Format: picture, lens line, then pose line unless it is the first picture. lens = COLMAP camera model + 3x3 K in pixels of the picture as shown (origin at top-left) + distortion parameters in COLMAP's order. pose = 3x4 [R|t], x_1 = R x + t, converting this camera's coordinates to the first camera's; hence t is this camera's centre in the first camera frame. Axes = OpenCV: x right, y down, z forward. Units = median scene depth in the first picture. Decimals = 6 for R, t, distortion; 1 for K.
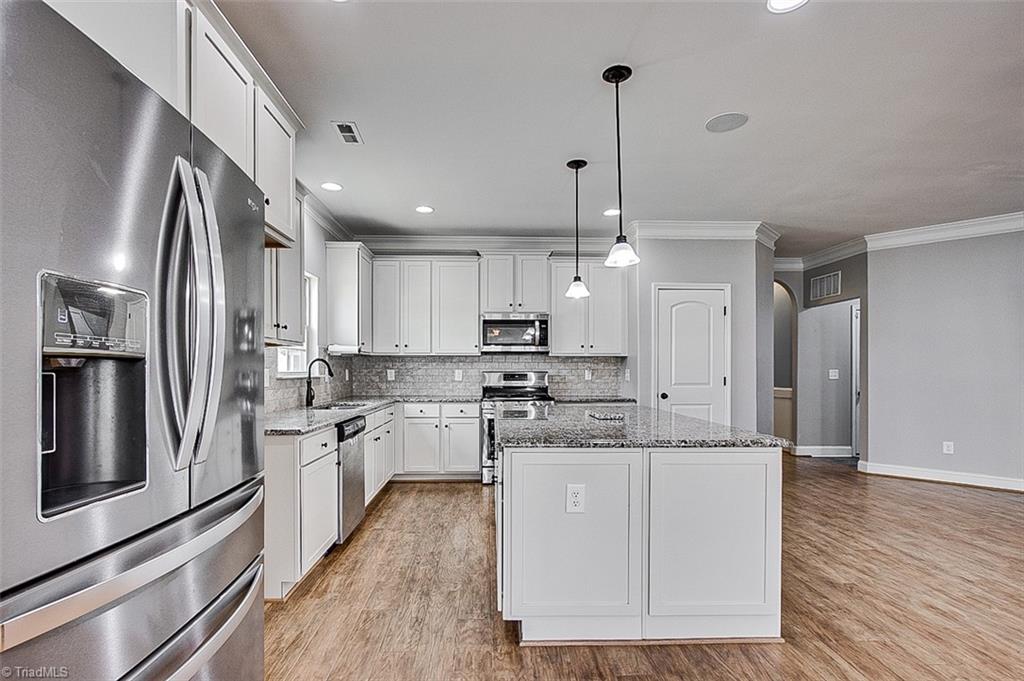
lens RADIAL K [[490.8, 0, 500.3], [0, 490.8, 370.2], [0, 0, 1]] dist [-0.013275, 0.004281]
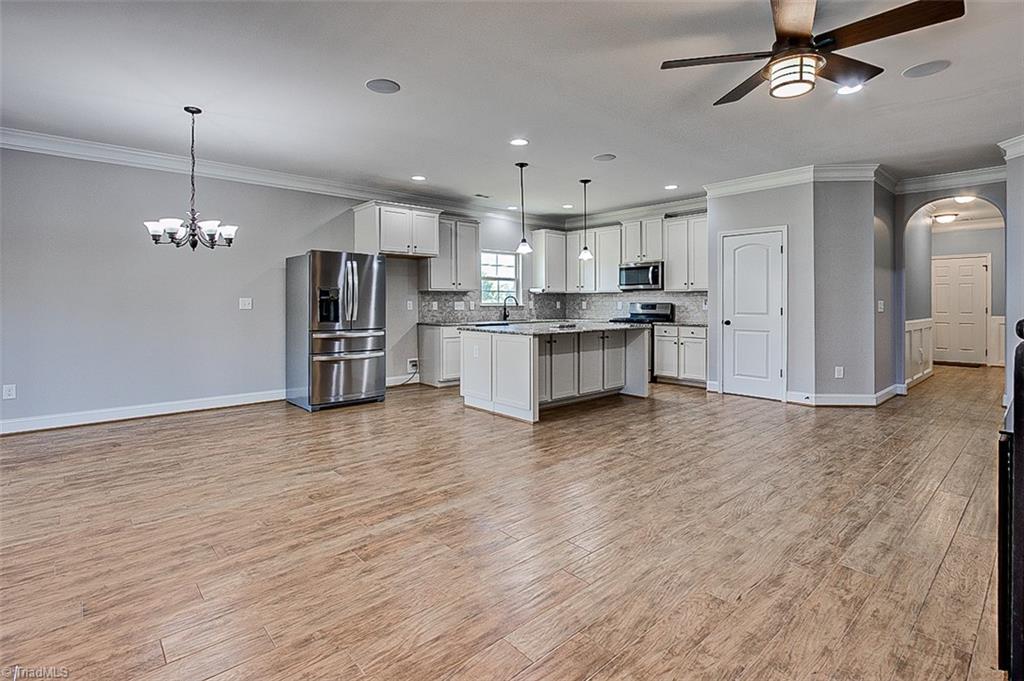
lens RADIAL K [[490.8, 0, 514.3], [0, 490.8, 304.6], [0, 0, 1]] dist [-0.013275, 0.004281]
pose [[0.647835, 0.002422, -0.761777, 0.886280], [-0.000195, 0.999995, 0.003013, 0.003251], [0.761780, -0.001803, 0.647833, -0.203516]]
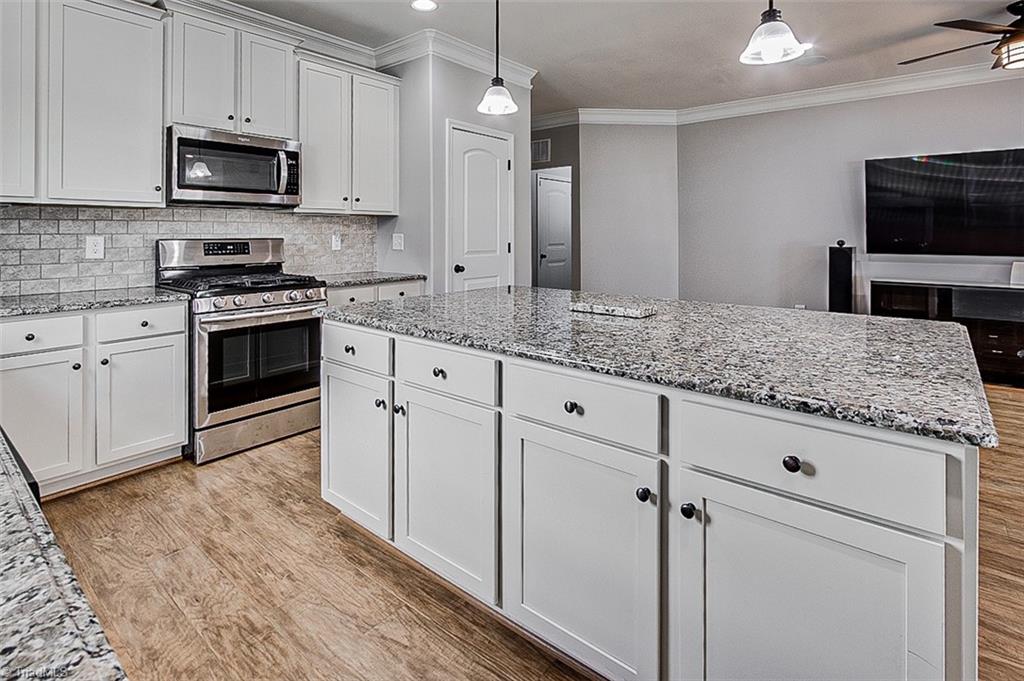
lens RADIAL K [[509.5, 0, 513.7], [0, 509.5, 230.4], [0, 0, 1]] dist [-0.029762, -0.000581]
pose [[0.653743, 0.001838, 0.756715, -0.199803], [0.001985, 0.999989, -0.004144, -0.003770], [-0.756714, 0.004211, 0.653732, 0.397660]]
